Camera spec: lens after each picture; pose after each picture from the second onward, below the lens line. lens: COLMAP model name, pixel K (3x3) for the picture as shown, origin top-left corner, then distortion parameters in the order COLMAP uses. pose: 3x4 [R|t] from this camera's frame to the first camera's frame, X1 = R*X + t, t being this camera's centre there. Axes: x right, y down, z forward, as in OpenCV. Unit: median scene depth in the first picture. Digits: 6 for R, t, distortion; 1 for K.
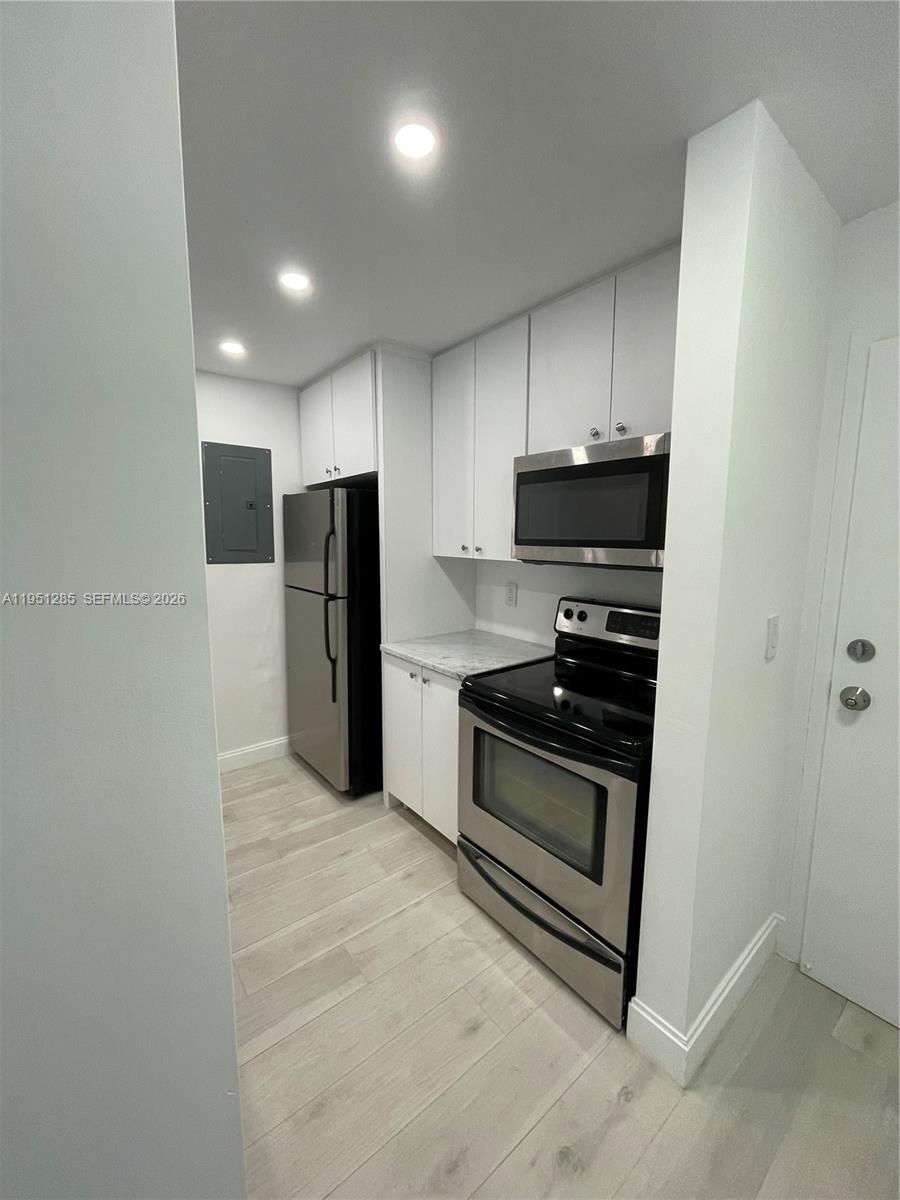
lens RADIAL K [[487.0, 0, 453.1], [0, 487.0, 602.0], [0, 0, 1]] dist [-0.001588, 0.000477]
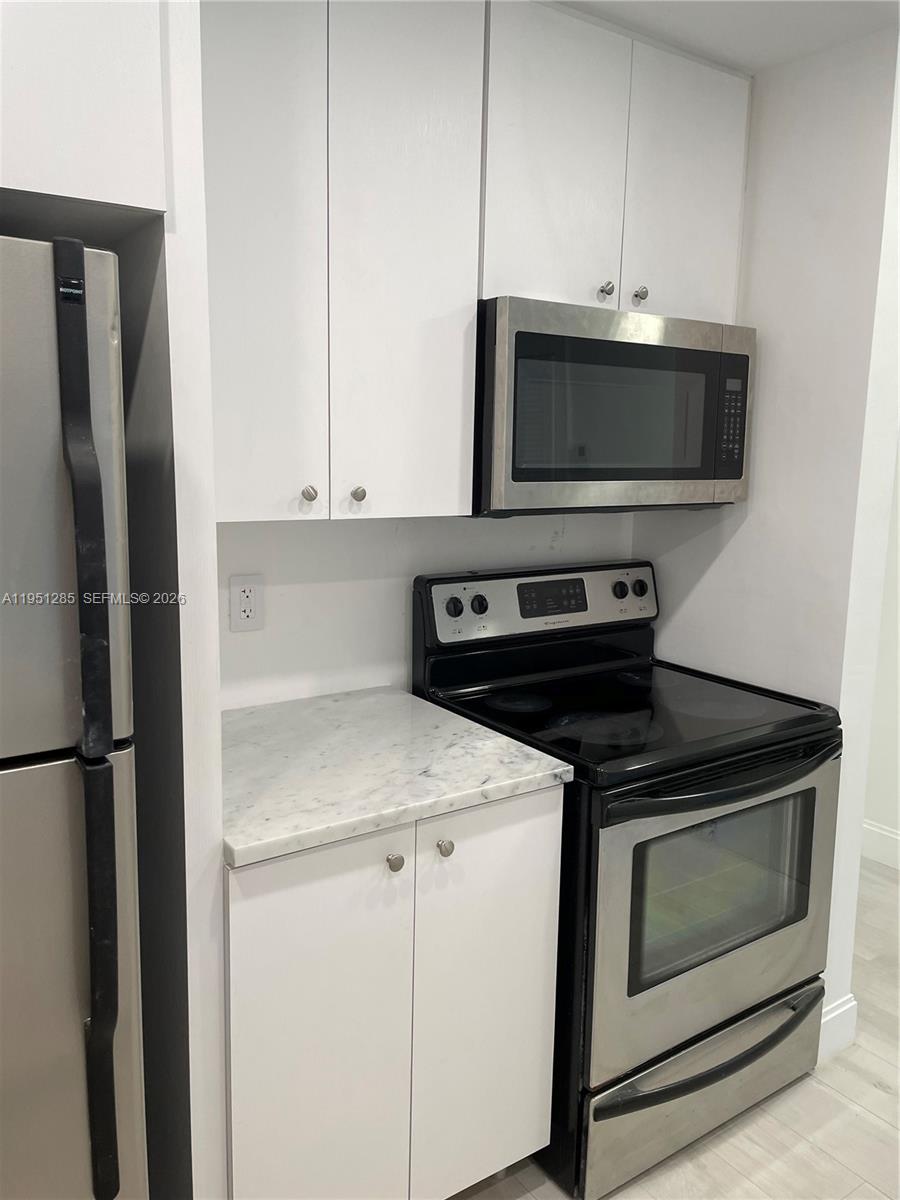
lens RADIAL K [[906.4, 0, 451.8], [0, 906.4, 595.5], [0, 0, 1]] dist [0.033491, -0.023639]
pose [[0.080965, -0.168148, 0.982431, -0.826879], [0.124092, 0.979699, 0.157454, -0.163701], [-0.988962, 0.109164, 0.100187, 1.037270]]
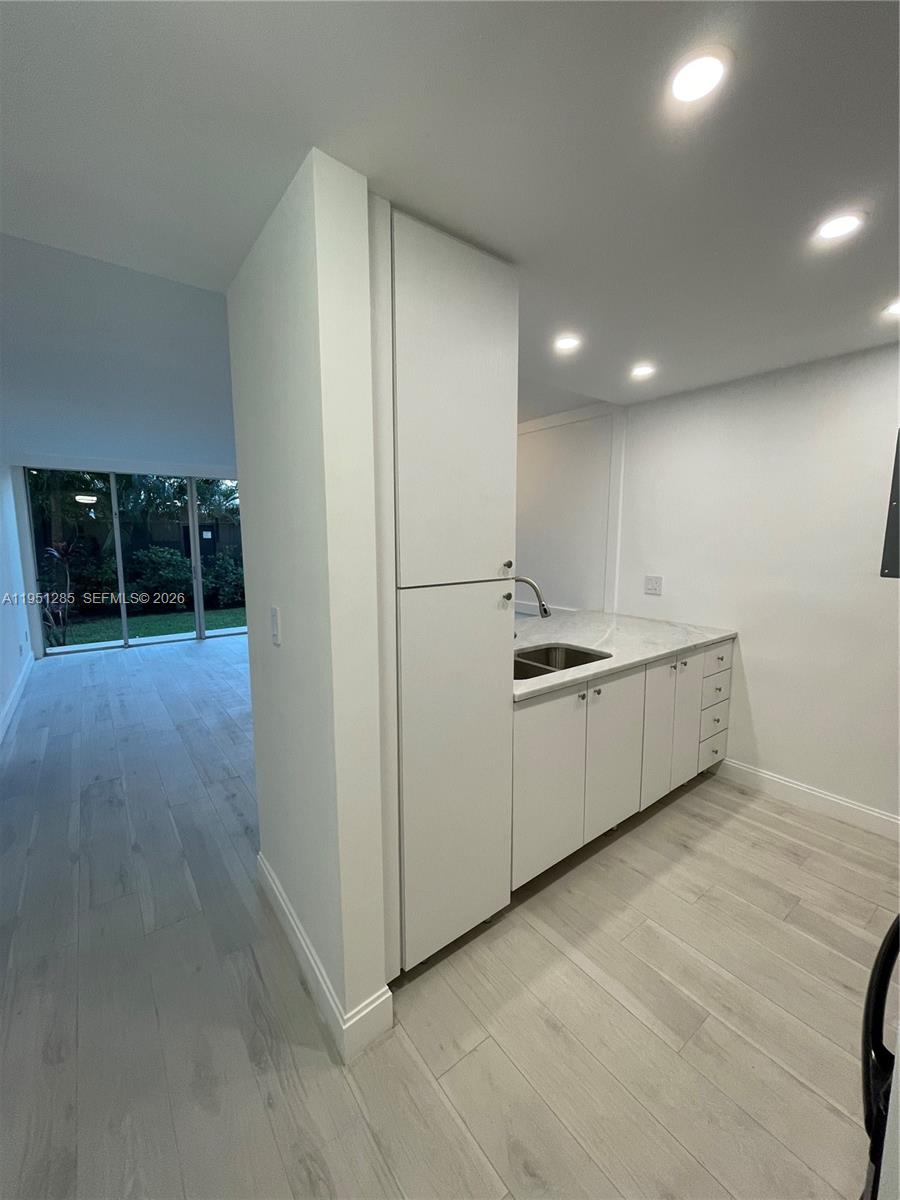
lens RADIAL K [[487.0, 0, 443.7], [0, 487.0, 592.5], [0, 0, 1]] dist [-0.001588, 0.000477]
pose [[-0.047194, 0.109872, -0.992825, 0.527361], [-0.131116, 0.984651, 0.115200, -0.072685], [0.990243, 0.135612, -0.032064, 0.410729]]
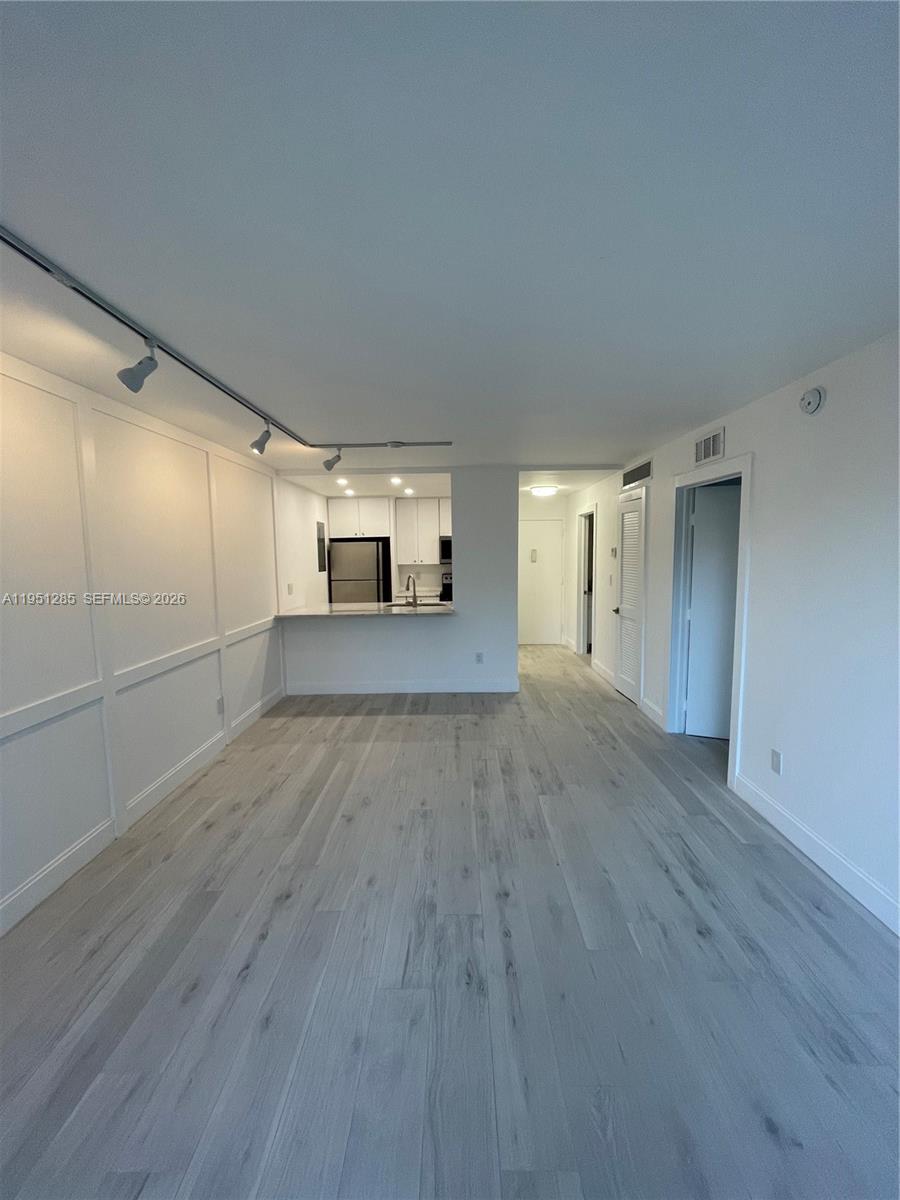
lens RADIAL K [[487.0, 0, 450.9], [0, 487.0, 598.8], [0, 0, 1]] dist [-0.001588, 0.000477]
pose [[0.640367, -0.097078, 0.761910, -2.866428], [0.126595, 0.991754, 0.019962, 0.123567], [-0.757564, 0.083671, 0.647376, -1.542105]]
